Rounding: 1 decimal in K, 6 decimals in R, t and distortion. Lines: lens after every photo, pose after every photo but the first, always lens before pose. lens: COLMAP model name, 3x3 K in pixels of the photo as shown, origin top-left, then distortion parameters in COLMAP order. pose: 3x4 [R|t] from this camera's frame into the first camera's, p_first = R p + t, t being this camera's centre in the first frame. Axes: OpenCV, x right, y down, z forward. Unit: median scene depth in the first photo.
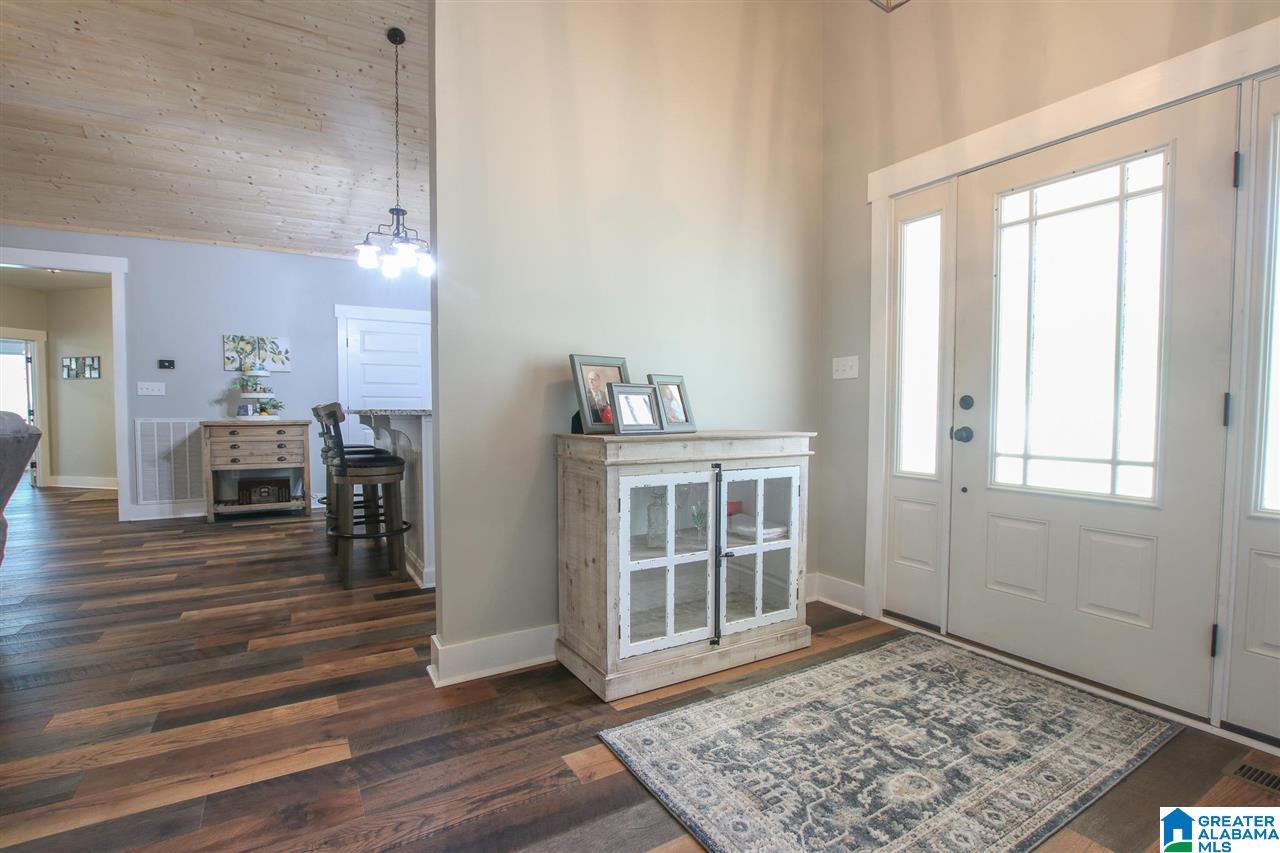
lens RADIAL K [[594.5, 0, 634.2], [0, 594.5, 432.3], [0, 0, 1]] dist [-0.030264, 0.001221]
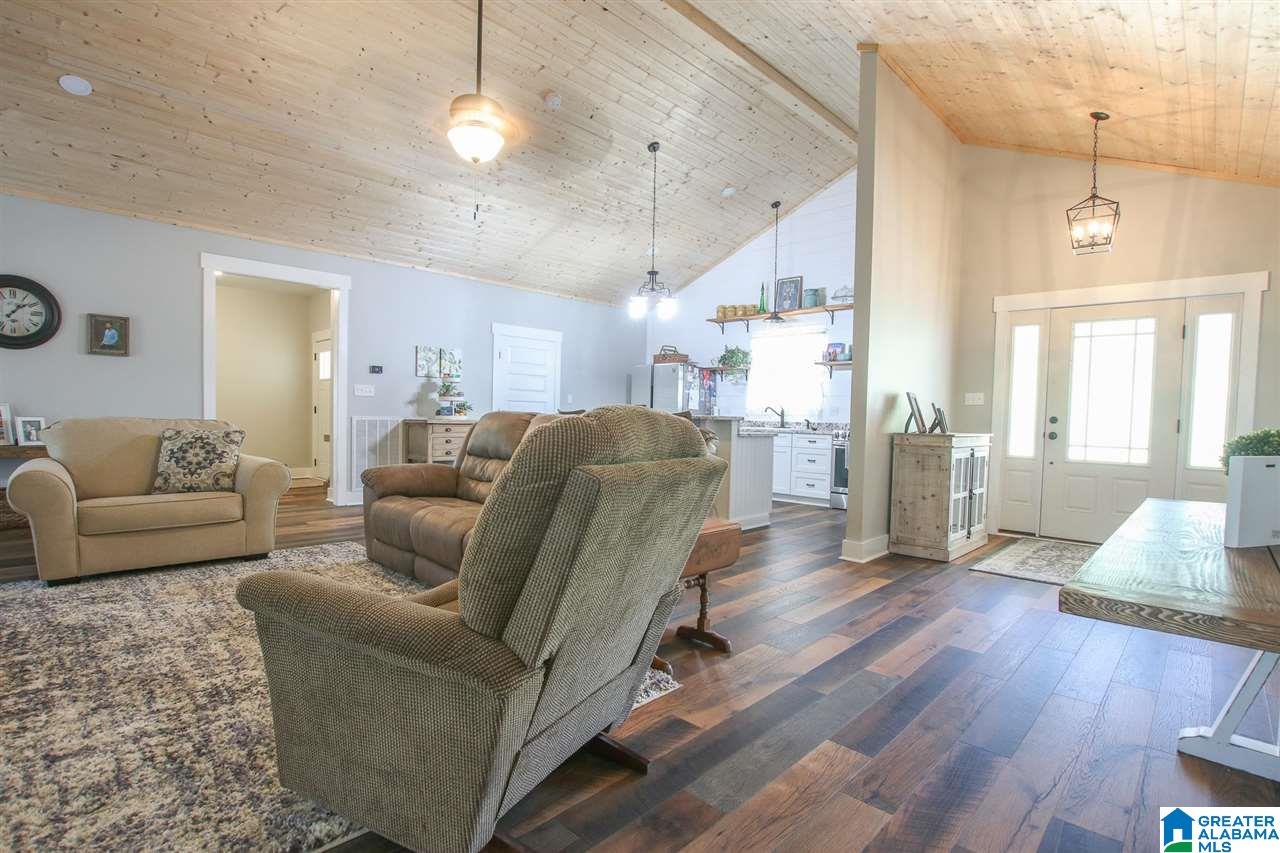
lens RADIAL K [[594.5, 0, 645.8], [0, 594.5, 430.9], [0, 0, 1]] dist [-0.030264, 0.001221]
pose [[0.966121, 0.014266, 0.257693, -1.302091], [-0.011766, 0.999868, -0.011240, 0.026147], [-0.257820, 0.007827, 0.966161, -0.586961]]
